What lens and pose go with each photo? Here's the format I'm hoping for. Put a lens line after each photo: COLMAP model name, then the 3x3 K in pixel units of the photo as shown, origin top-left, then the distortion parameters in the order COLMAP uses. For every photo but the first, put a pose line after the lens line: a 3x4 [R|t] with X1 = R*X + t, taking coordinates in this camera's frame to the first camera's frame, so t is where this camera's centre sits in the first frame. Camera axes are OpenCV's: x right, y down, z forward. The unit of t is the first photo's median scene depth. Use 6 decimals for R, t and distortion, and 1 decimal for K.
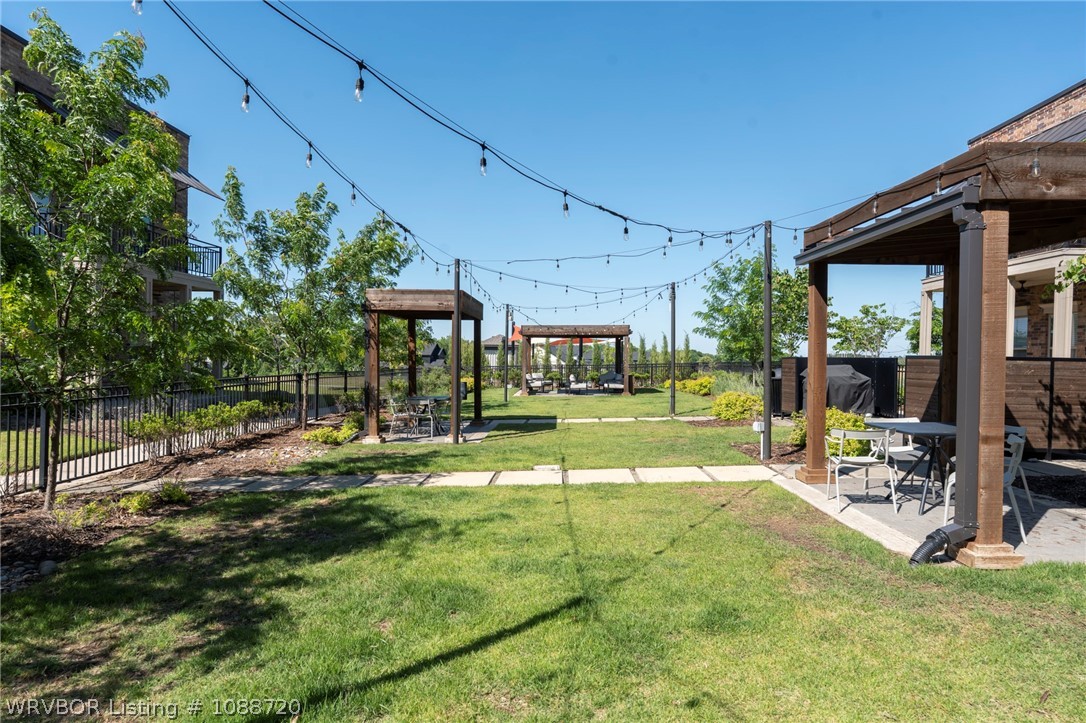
lens RADIAL K [[654.1, 0, 543.7], [0, 654.1, 362.3], [0, 0, 1]] dist [0.045479, 0.000751]
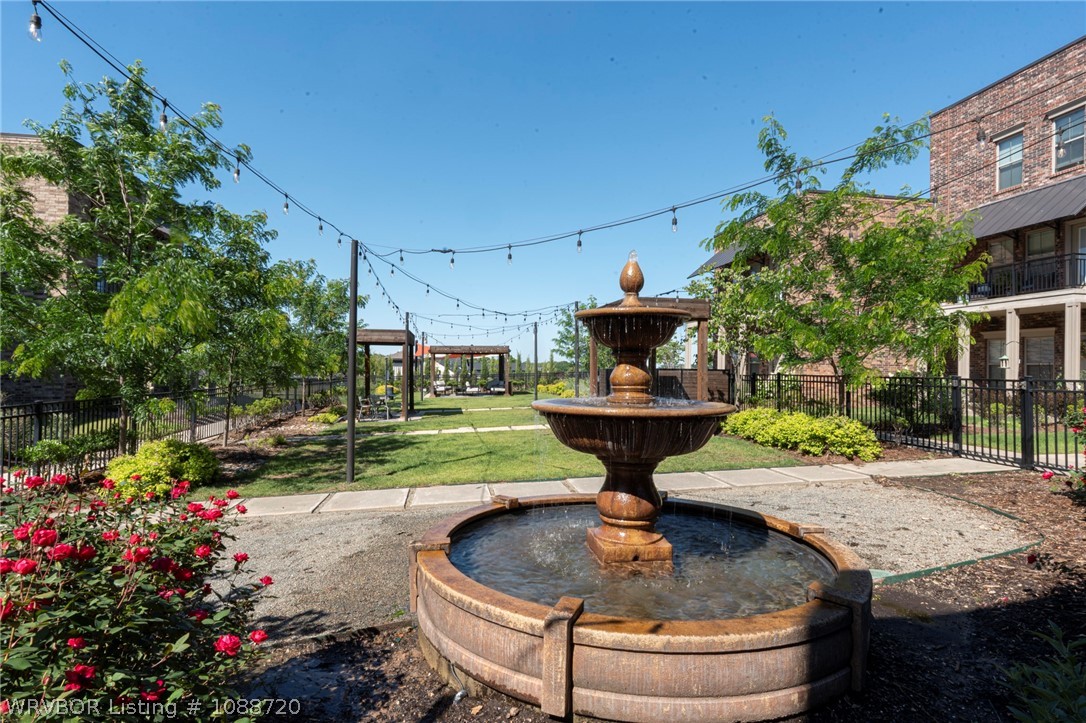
lens RADIAL K [[578.2, 0, 544.8], [0, 578.2, 361.9], [0, 0, 1]] dist [0.000397, -0.000002]
pose [[0.981869, -0.002851, 0.189540, -0.037540], [0.006271, 0.999828, -0.017443, -0.000440], [-0.189458, 0.018315, 0.981718, -0.304410]]
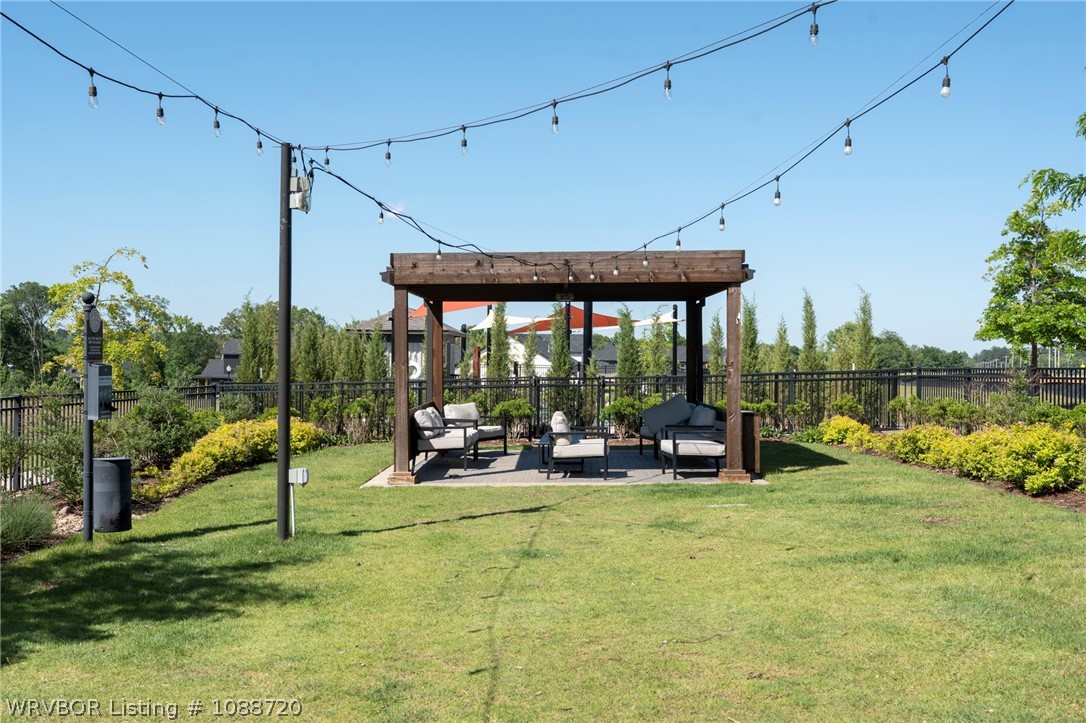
lens RADIAL K [[1104.2, 0, 543.3], [0, 1104.2, 356.5], [0, 0, 1]] dist [0.053298, 0.000000]
pose [[0.999860, -0.008256, 0.014584, 0.039000], [0.008391, 0.999922, -0.009199, -0.004247], [-0.014507, 0.009320, 0.999851, 0.647357]]
